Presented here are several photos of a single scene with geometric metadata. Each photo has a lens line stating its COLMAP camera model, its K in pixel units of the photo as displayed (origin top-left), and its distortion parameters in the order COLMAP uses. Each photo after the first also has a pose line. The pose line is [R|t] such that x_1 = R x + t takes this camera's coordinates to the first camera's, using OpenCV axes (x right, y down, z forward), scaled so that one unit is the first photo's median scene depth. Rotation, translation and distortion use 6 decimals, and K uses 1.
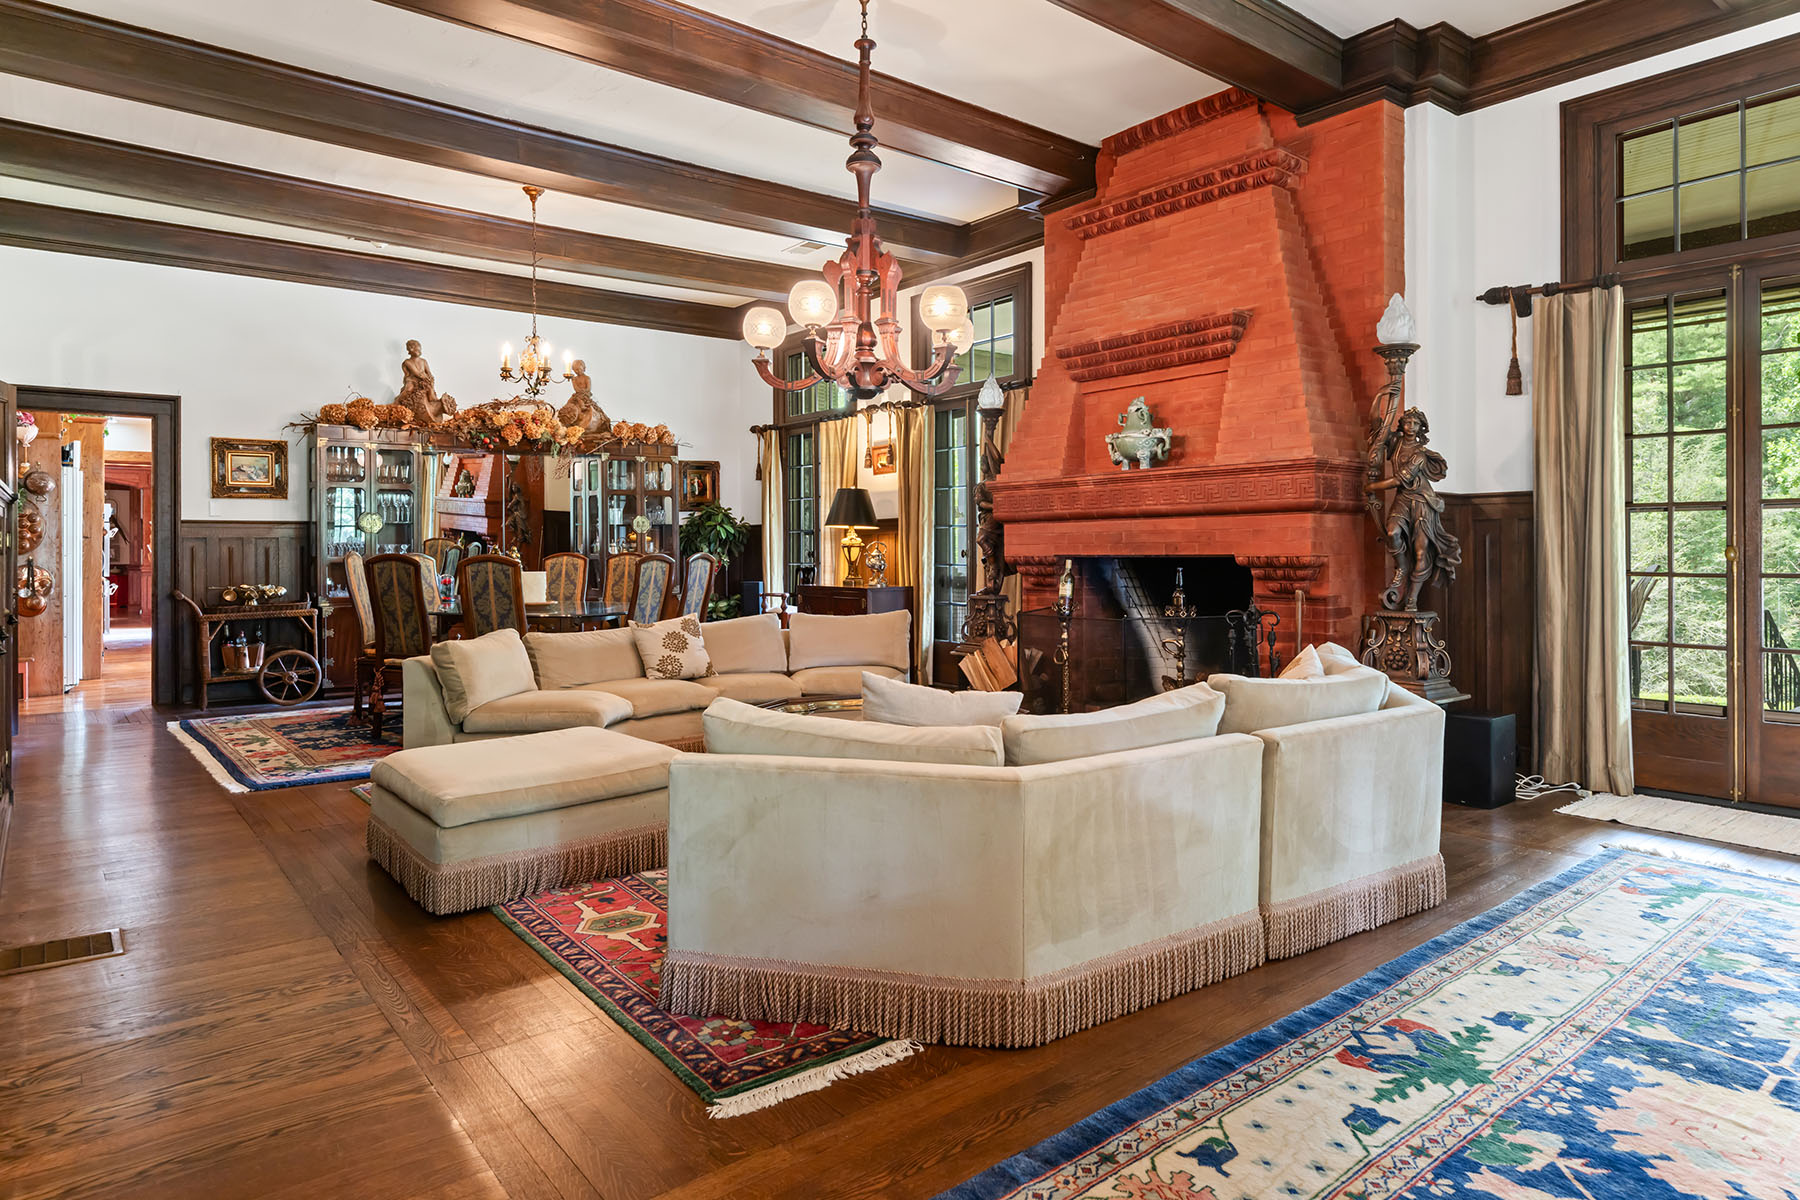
lens RADIAL K [[1063.6, 0, 909.2], [0, 1063.6, 559.8], [0, 0, 1]] dist [-0.002790, -0.000588]
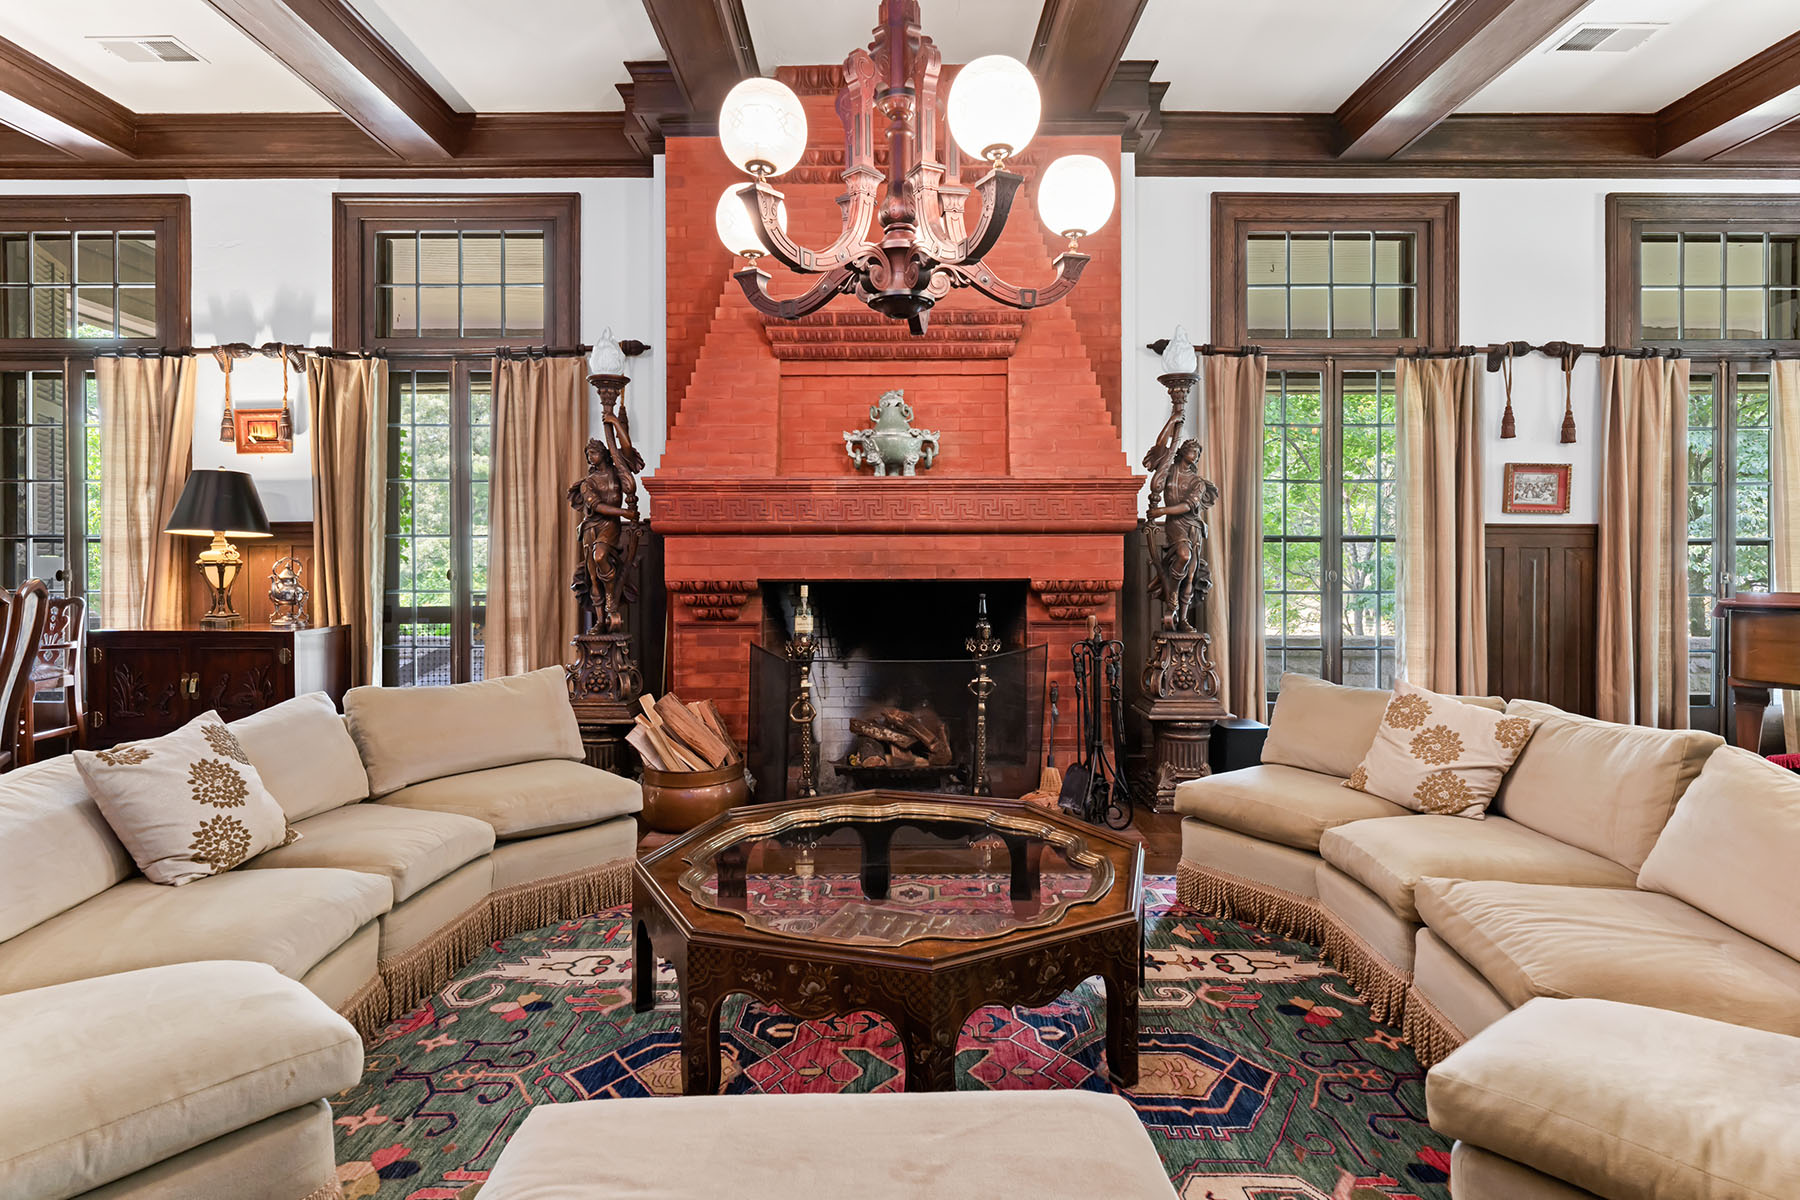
lens RADIAL K [[906.1, 0, 897.9], [0, 906.1, 583.0], [0, 0, 1]] dist [-0.001636, -0.000868]
pose [[0.628896, -0.011041, 0.777411, -0.333361], [0.003526, 0.999929, 0.011349, -0.009232], [-0.777481, -0.004396, 0.628891, 0.545670]]
